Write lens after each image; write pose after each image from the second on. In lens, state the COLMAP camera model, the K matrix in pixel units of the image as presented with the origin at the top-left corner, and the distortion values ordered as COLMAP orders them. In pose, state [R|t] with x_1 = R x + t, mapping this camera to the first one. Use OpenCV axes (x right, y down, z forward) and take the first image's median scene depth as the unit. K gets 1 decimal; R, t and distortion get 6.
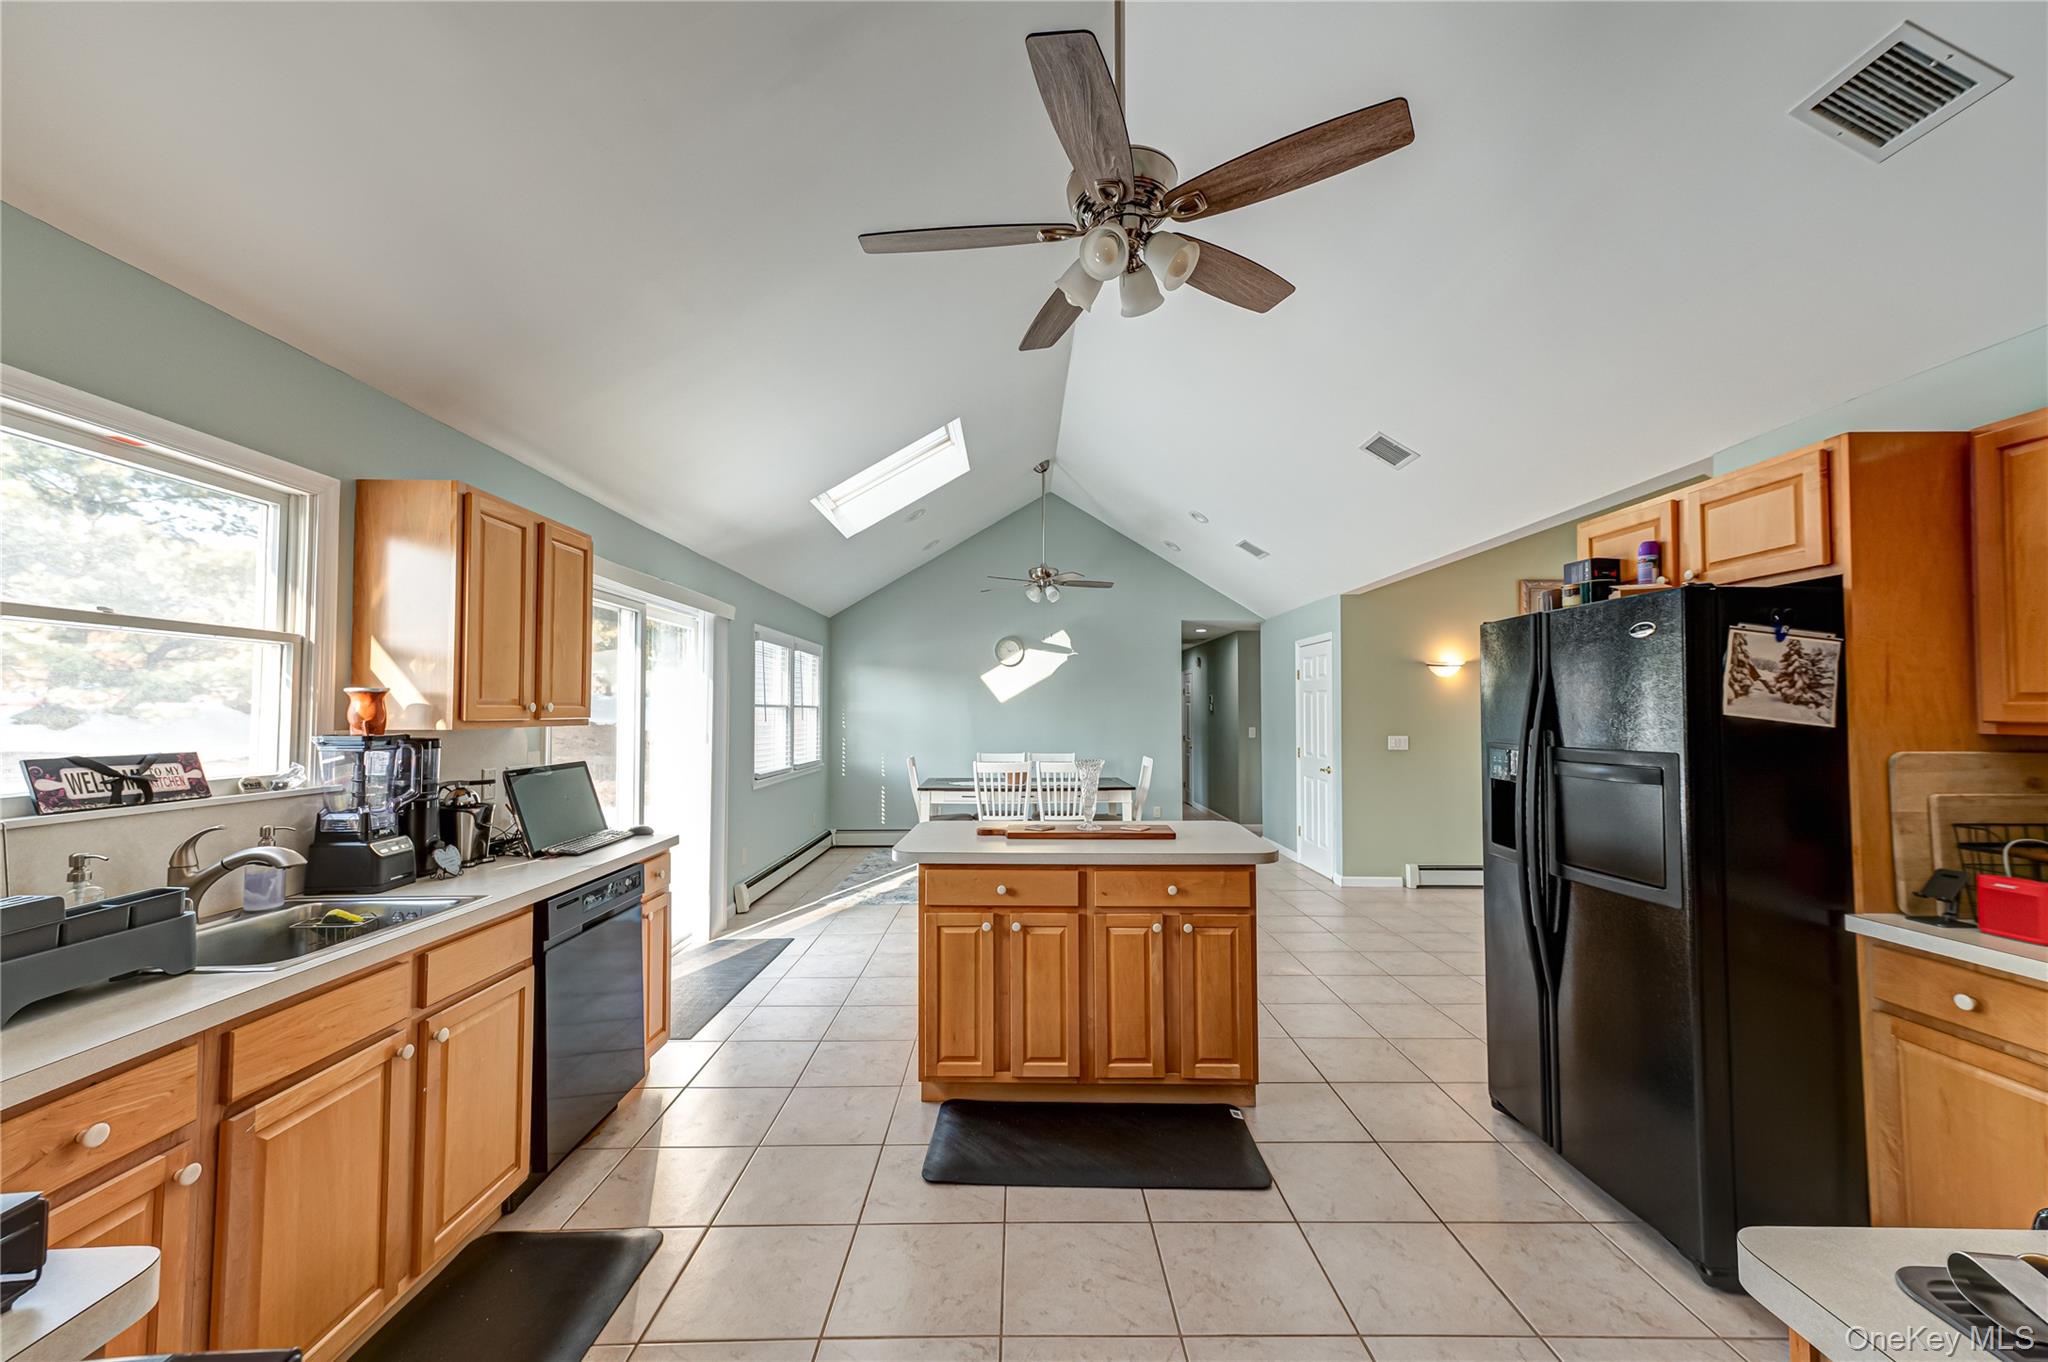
lens RADIAL K [[786.9, 0, 1029.8], [0, 786.9, 689.8], [0, 0, 1]] dist [0.013272, -0.000559]
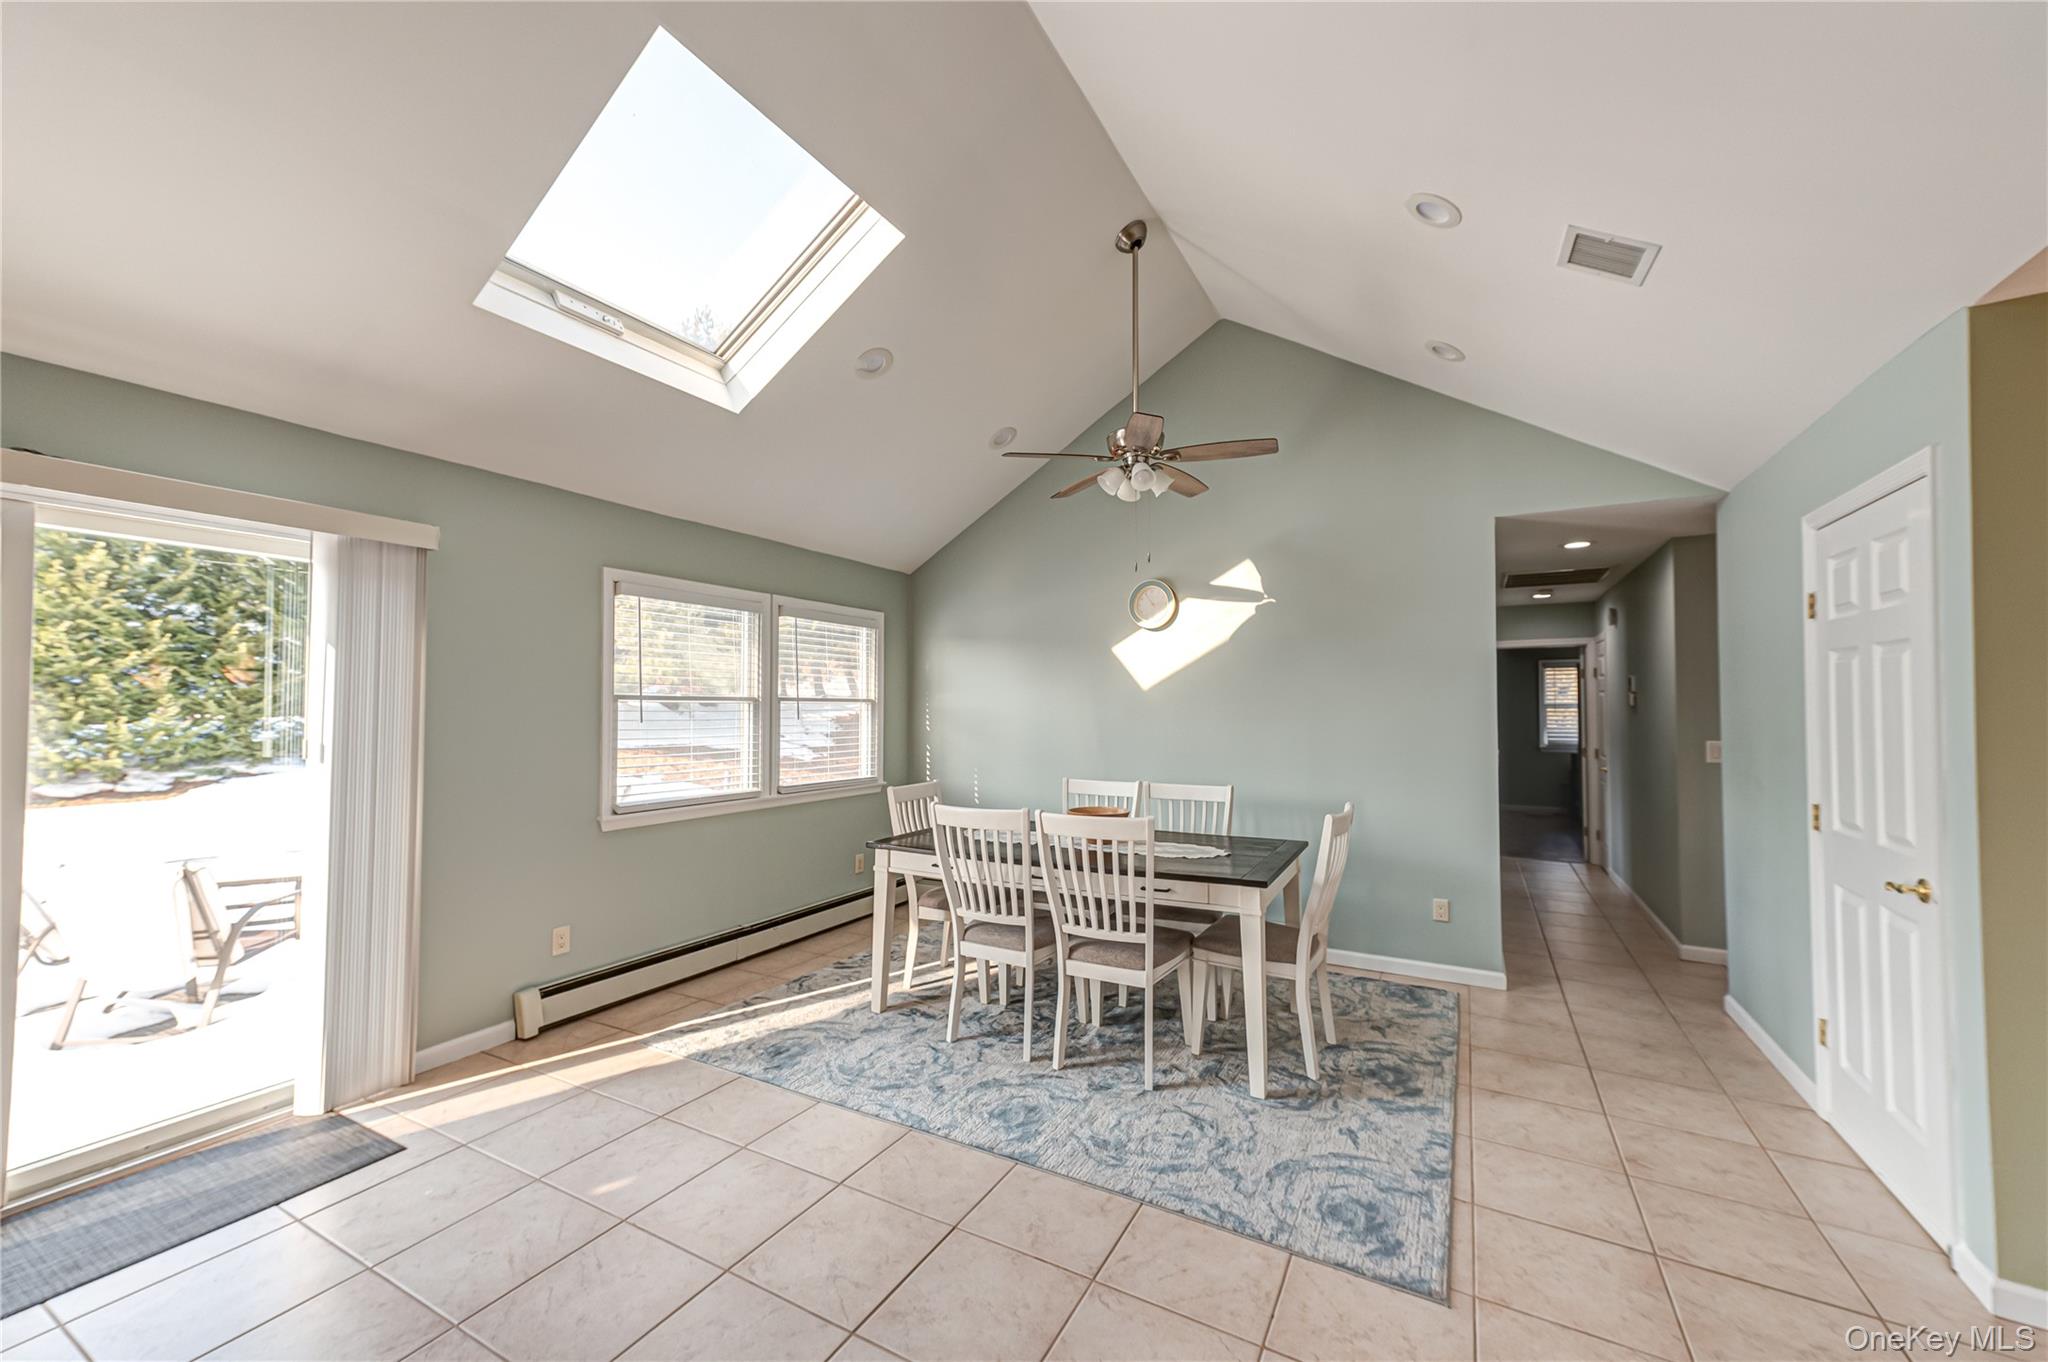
lens RADIAL K [[786.9, 0, 1029.8], [0, 786.9, 689.8], [0, 0, 1]] dist [0.013272, -0.000559]
pose [[0.870012, -0.012045, -0.492883, 0.279965], [0.015222, 0.999881, 0.002435, 0.018745], [0.492795, -0.009621, 0.870092, 0.672939]]
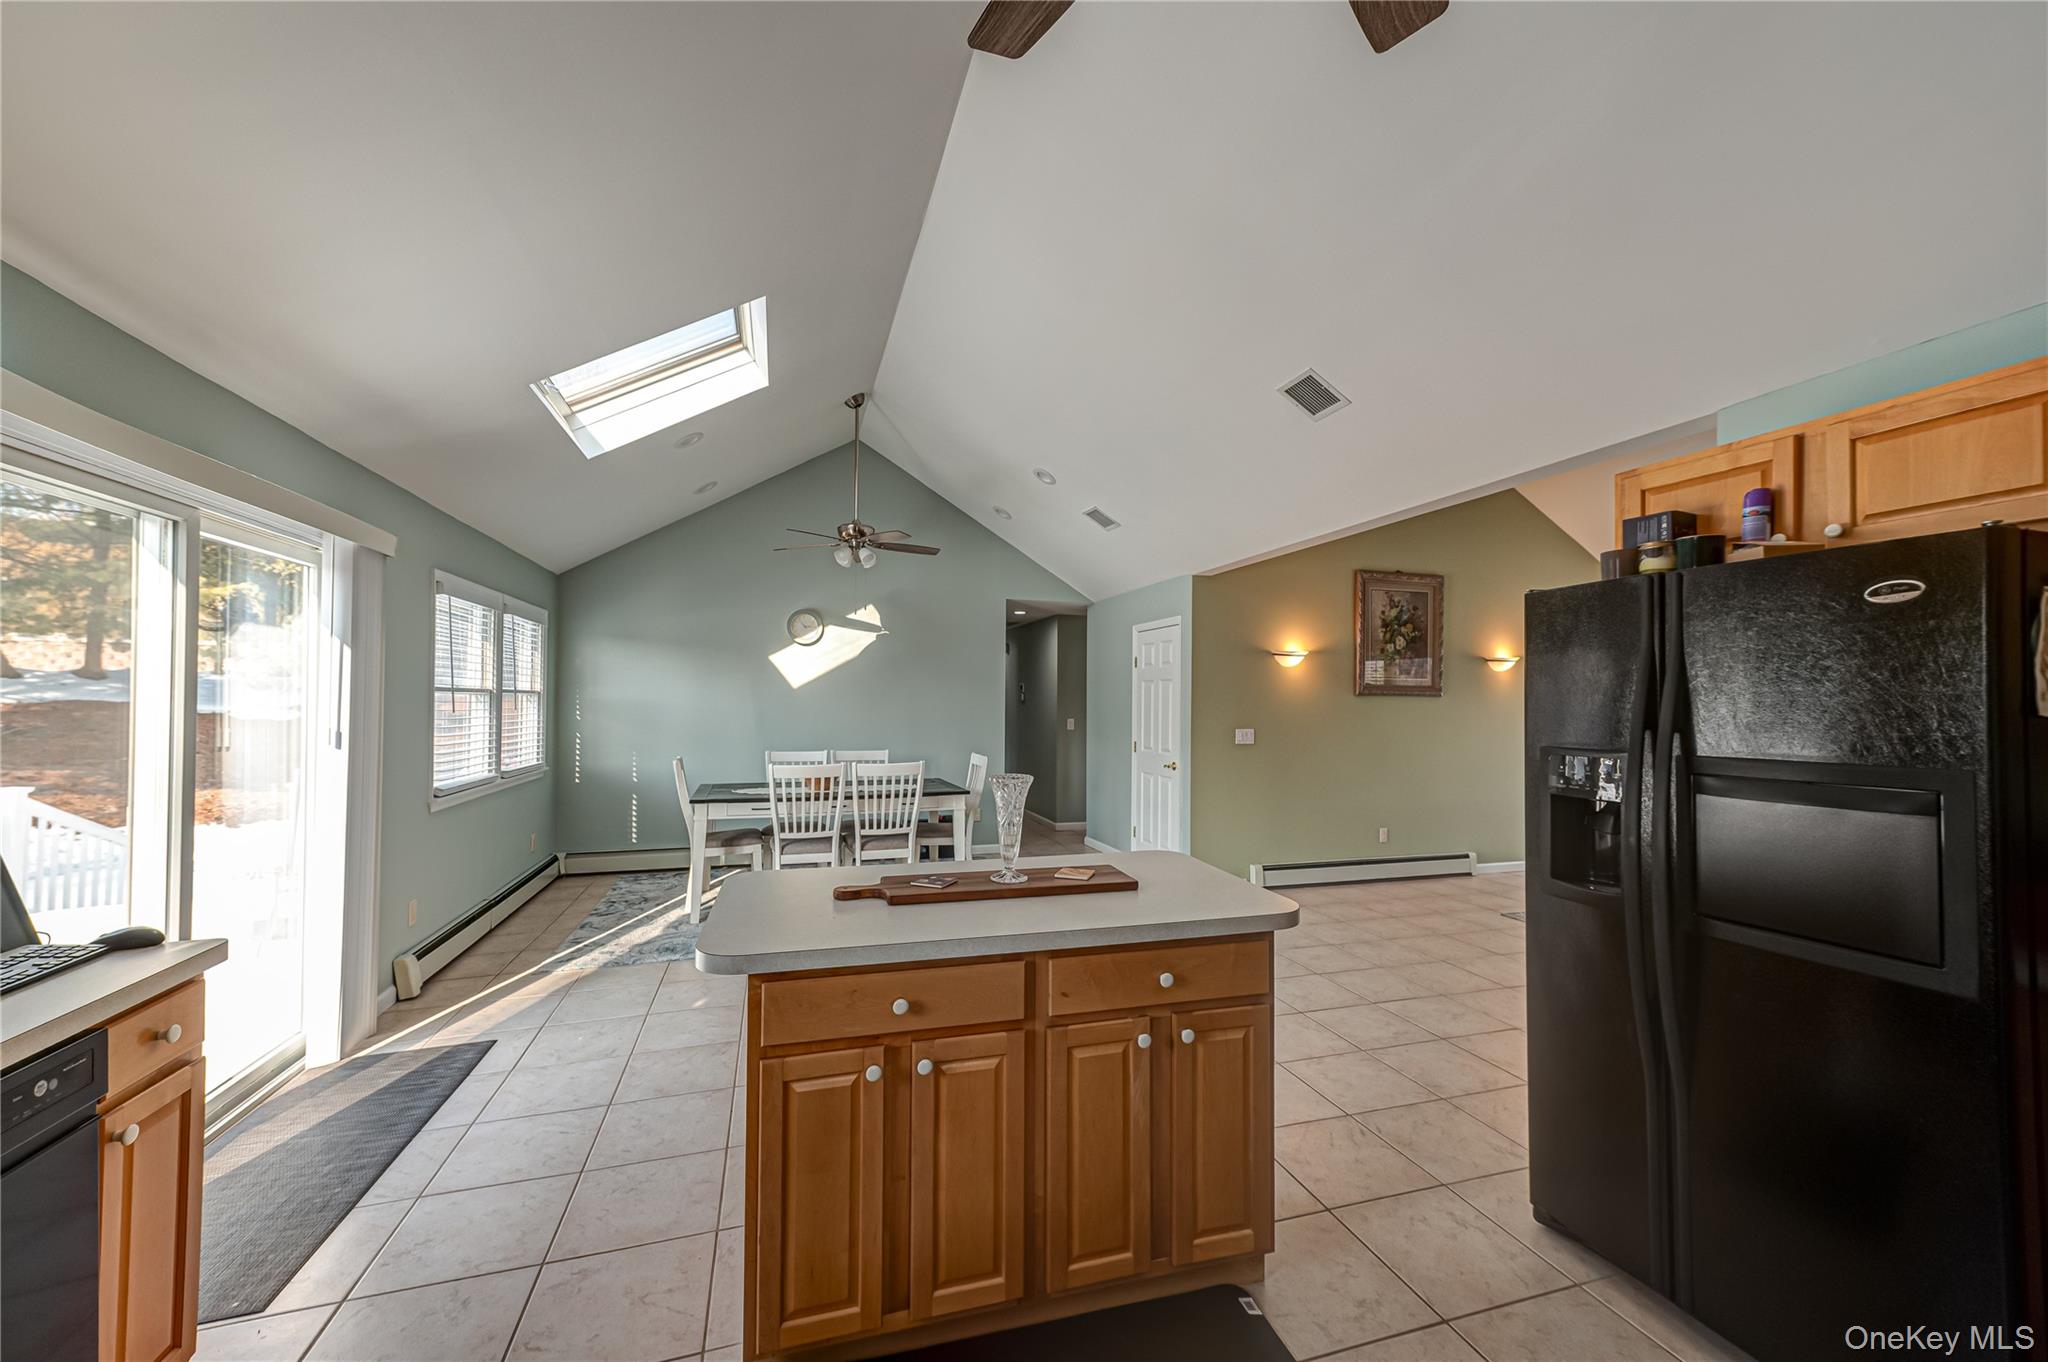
lens RADIAL K [[786.9, 0, 1029.8], [0, 786.9, 689.8], [0, 0, 1]] dist [0.013272, -0.000559]
pose [[0.957157, 0.010878, 0.289366, -0.059066], [-0.015059, 0.999812, 0.012226, 0.005061], [-0.289178, -0.016060, 0.957141, 0.211561]]
